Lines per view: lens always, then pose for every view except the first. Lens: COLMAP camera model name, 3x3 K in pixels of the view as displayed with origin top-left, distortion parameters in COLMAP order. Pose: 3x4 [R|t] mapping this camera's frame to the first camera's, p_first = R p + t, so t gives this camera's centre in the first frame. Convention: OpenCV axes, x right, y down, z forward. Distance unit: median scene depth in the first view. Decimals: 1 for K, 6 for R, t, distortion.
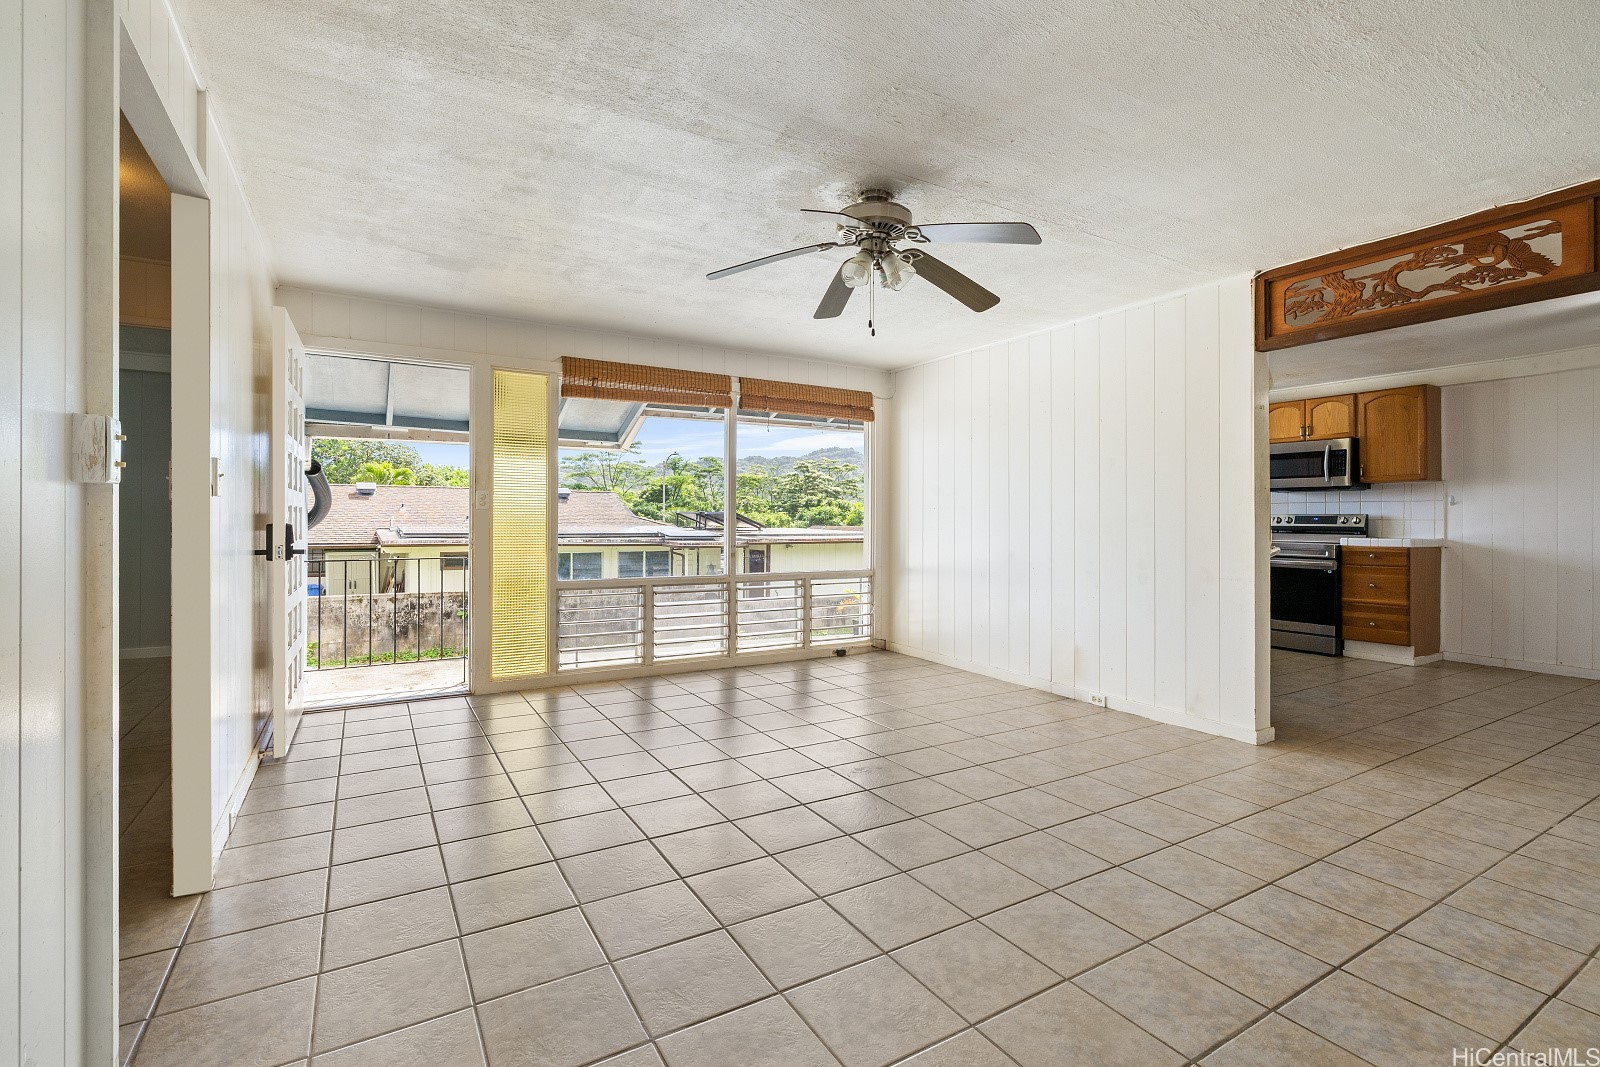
lens RADIAL K [[725.8, 0, 799.2], [0, 725.8, 527.4], [0, 0, 1]] dist [-0.011874, 0.000438]
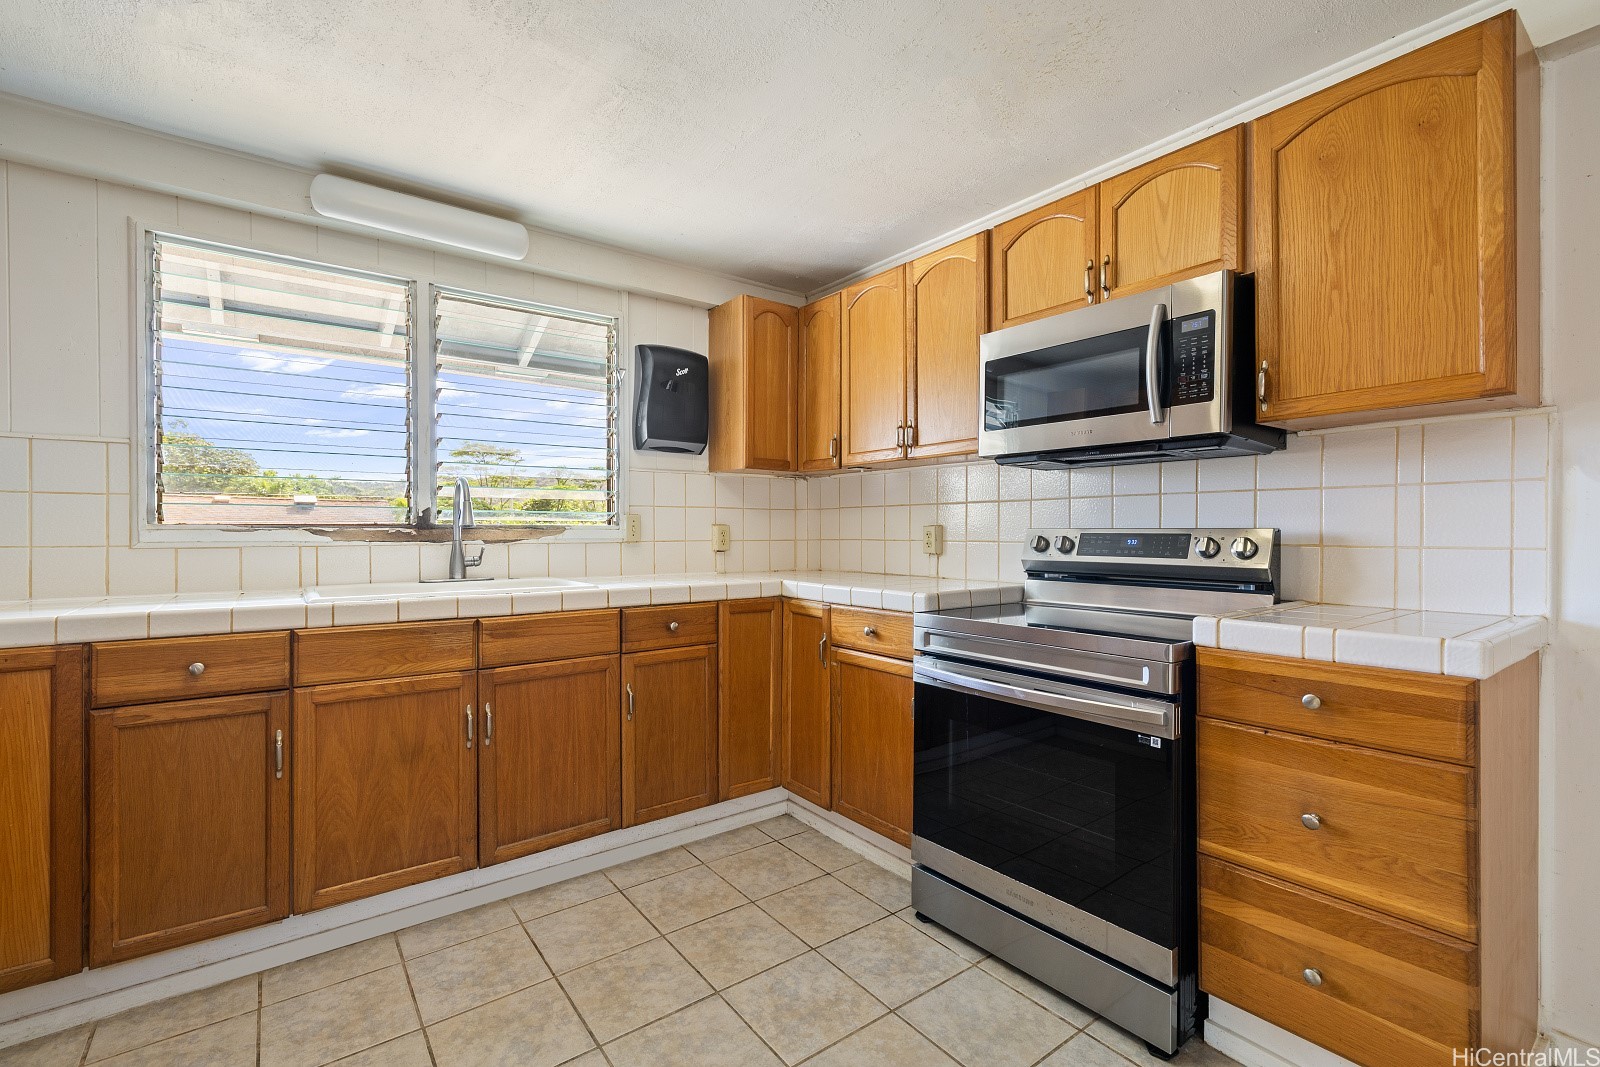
lens RADIAL K [[705.6, 0, 802.0], [0, 705.6, 538.4], [0, 0, 1]] dist [0.001747, 0.000811]
pose [[0.994376, -0.005431, 0.105764, 0.566345], [0.005289, 0.999985, 0.001622, -0.016430], [-0.105771, -0.001054, 0.994390, 0.737978]]
